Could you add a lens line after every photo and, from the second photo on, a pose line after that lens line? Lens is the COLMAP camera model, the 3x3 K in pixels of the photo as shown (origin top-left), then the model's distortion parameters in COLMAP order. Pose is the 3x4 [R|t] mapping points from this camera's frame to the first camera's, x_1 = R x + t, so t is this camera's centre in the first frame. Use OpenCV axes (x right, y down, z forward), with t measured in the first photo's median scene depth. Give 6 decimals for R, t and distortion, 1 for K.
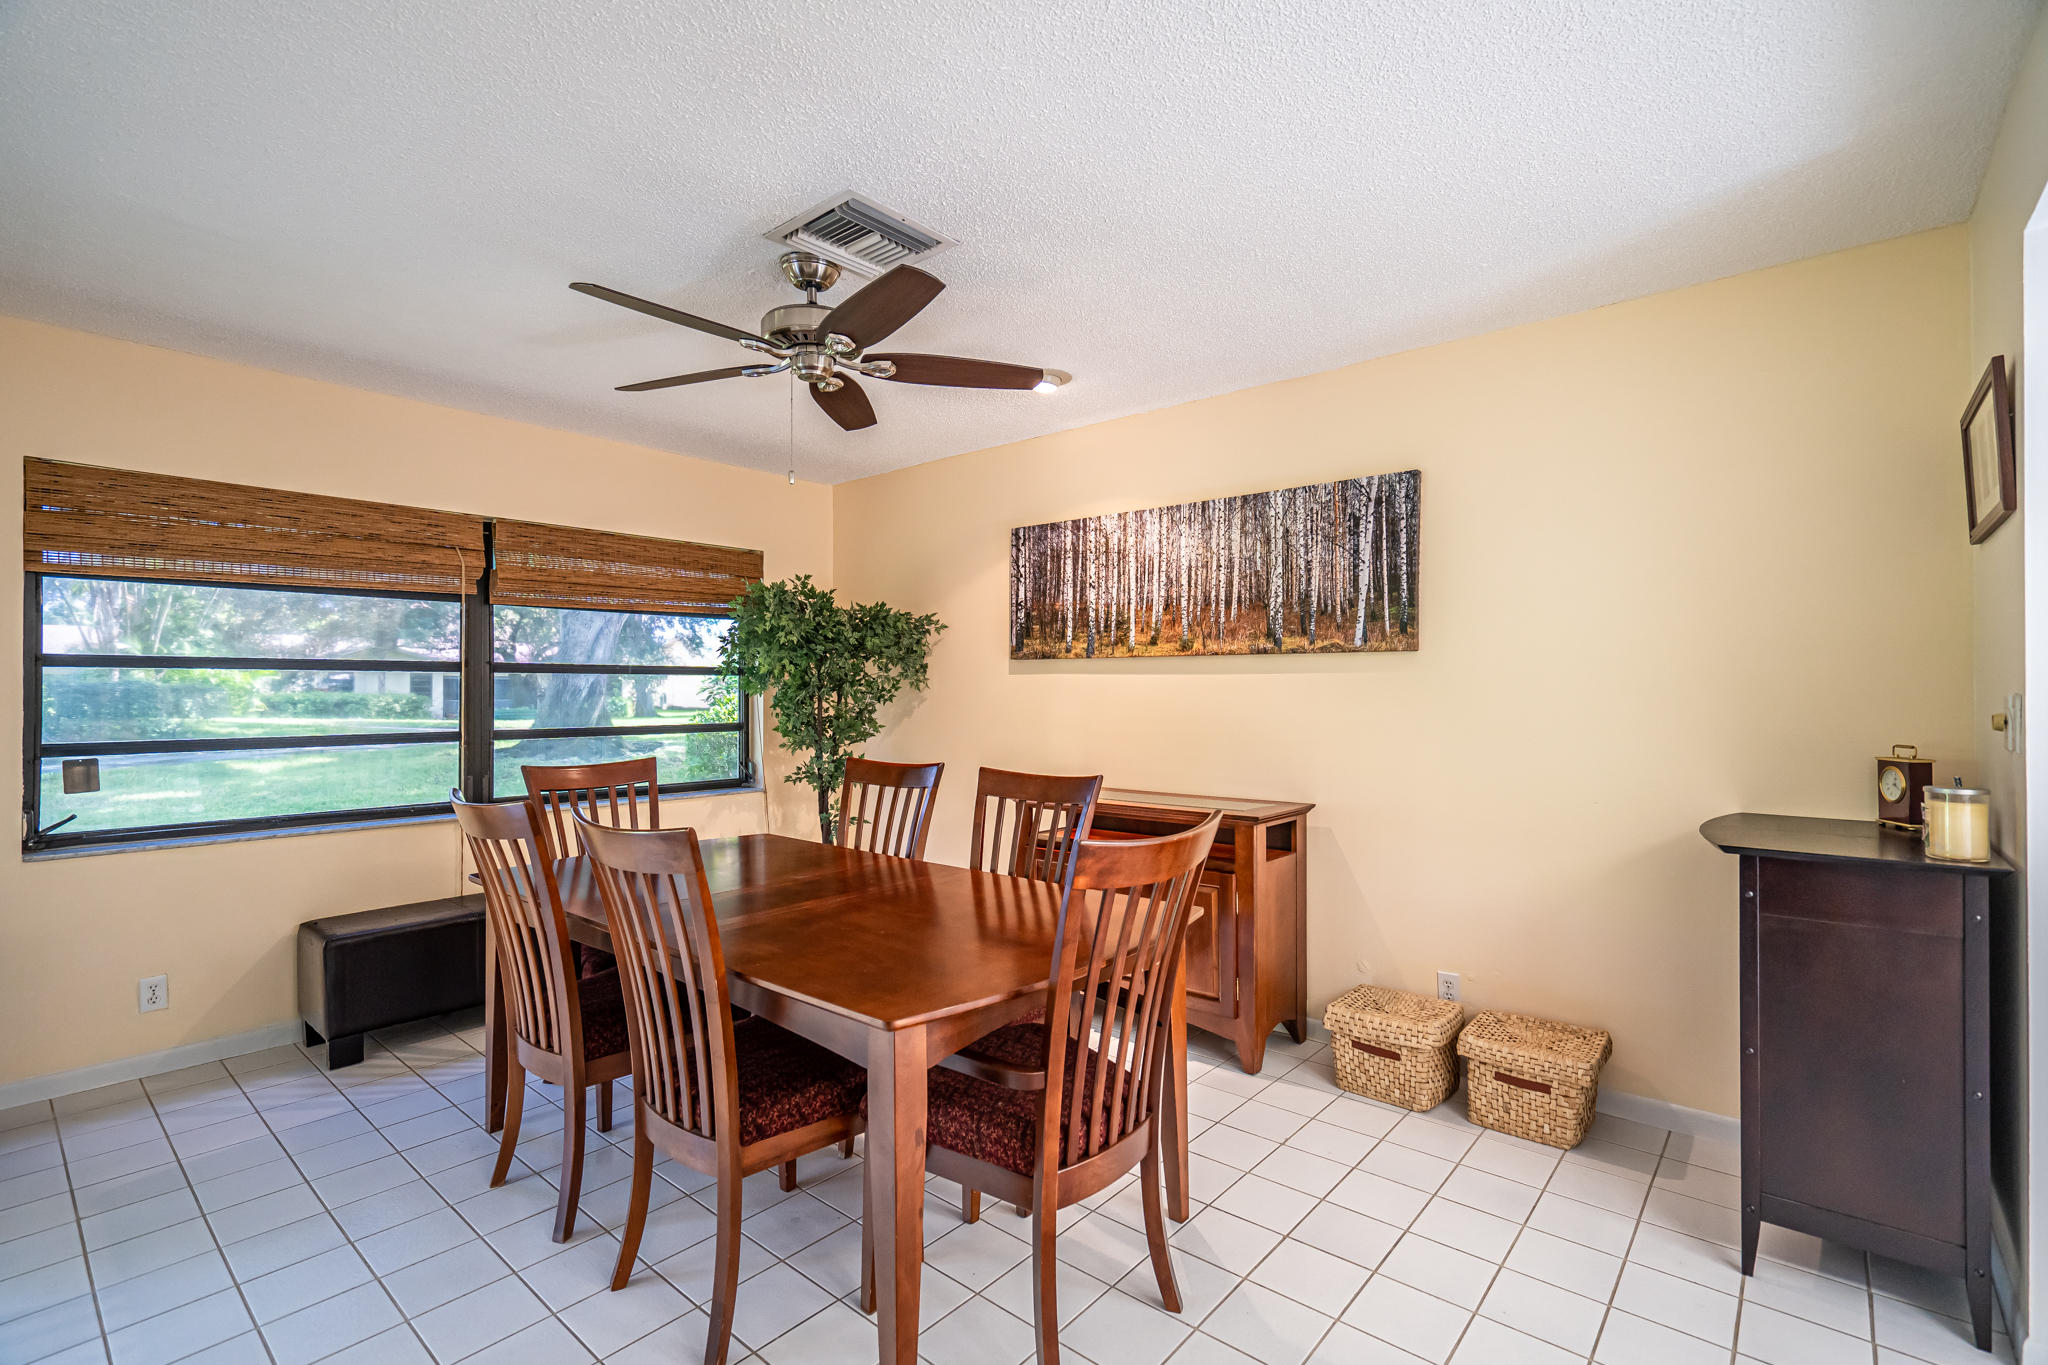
lens RADIAL K [[928.9, 0, 1021.1], [0, 928.9, 686.7], [0, 0, 1]] dist [-0.002432, 0.001507]
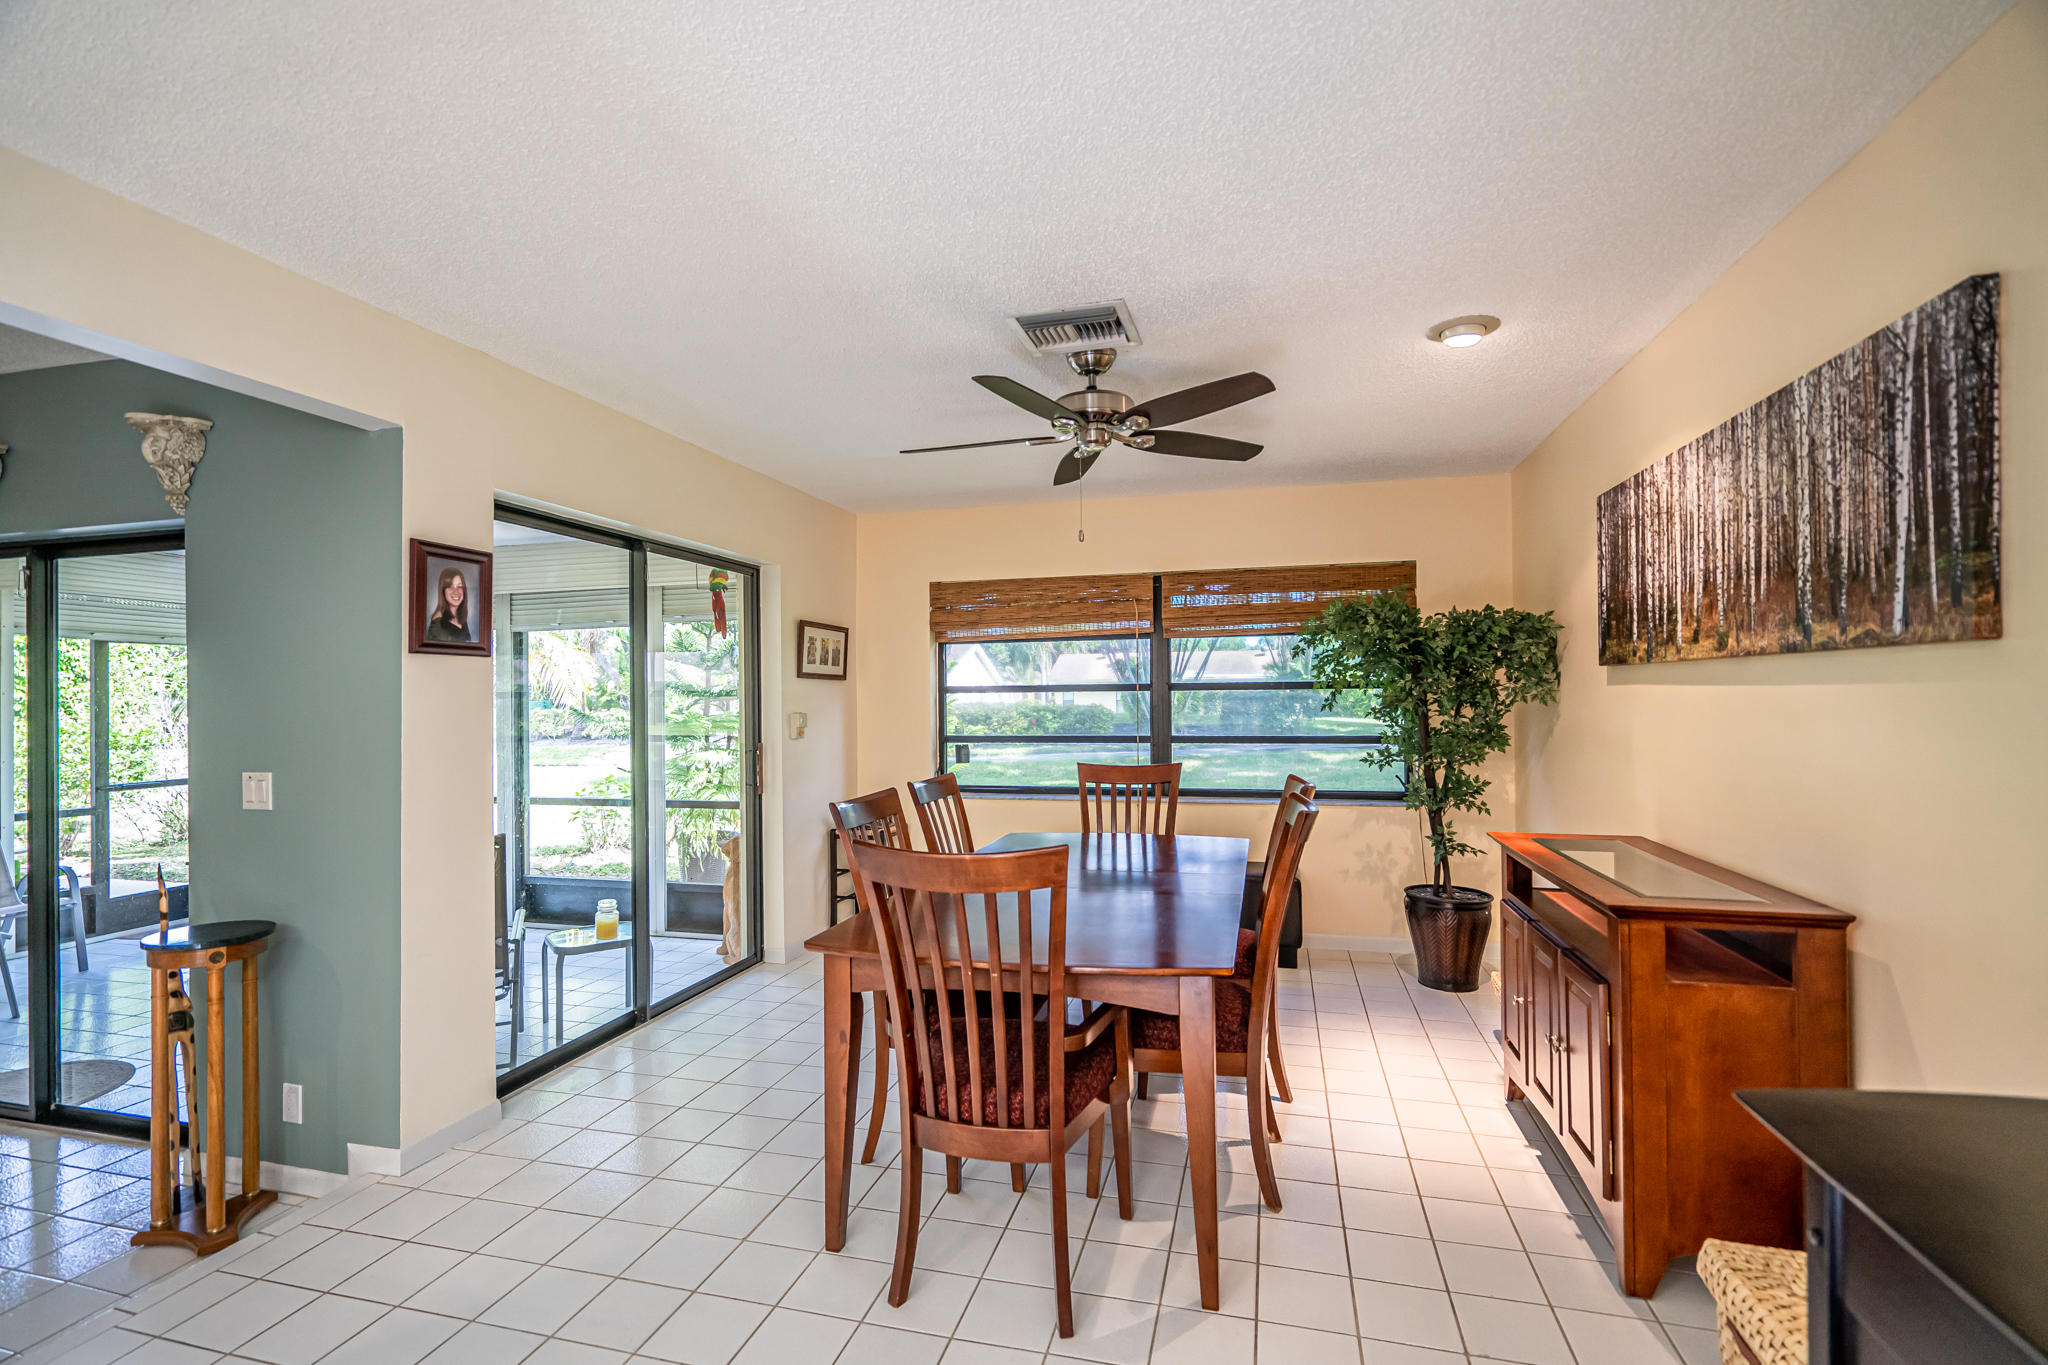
lens RADIAL K [[928.9, 0, 1034.7], [0, 928.9, 688.6], [0, 0, 1]] dist [-0.002432, 0.001507]
pose [[0.447307, -0.011915, -0.894301, 0.576948], [0.012425, 0.999898, -0.007107, -0.013590], [0.894294, -0.007933, 0.447410, 0.290672]]
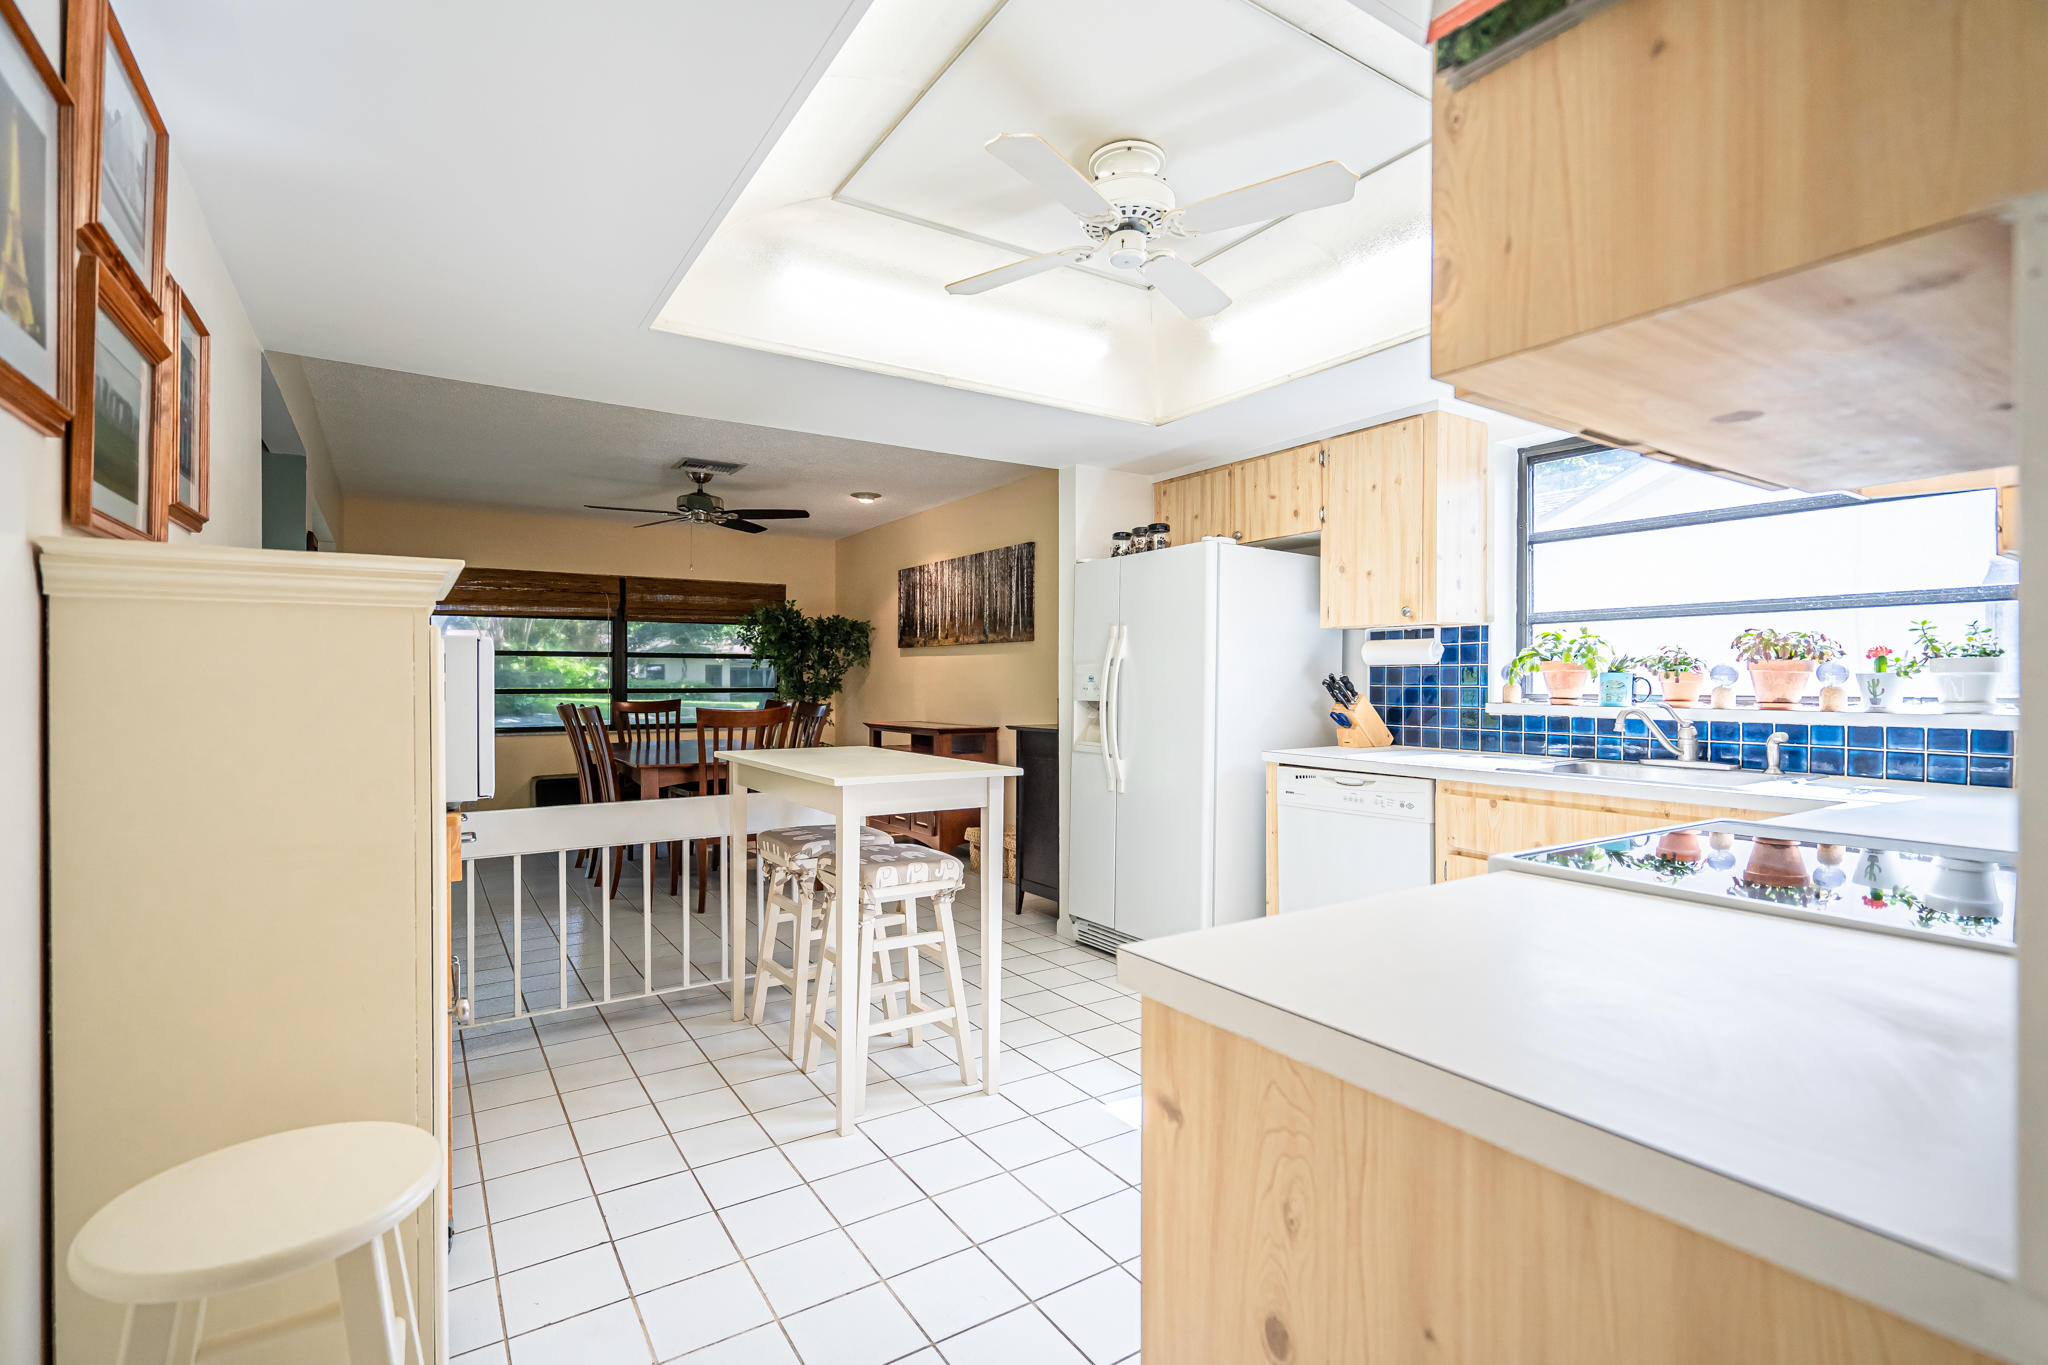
lens RADIAL K [[928.9, 0, 1032.4], [0, 928.9, 679.3], [0, 0, 1]] dist [-0.002432, 0.001507]
pose [[0.965240, -0.001079, -0.261364, 0.812883], [0.001833, 0.999995, 0.002642, 0.028039], [0.261359, -0.003029, 0.965237, -0.680588]]
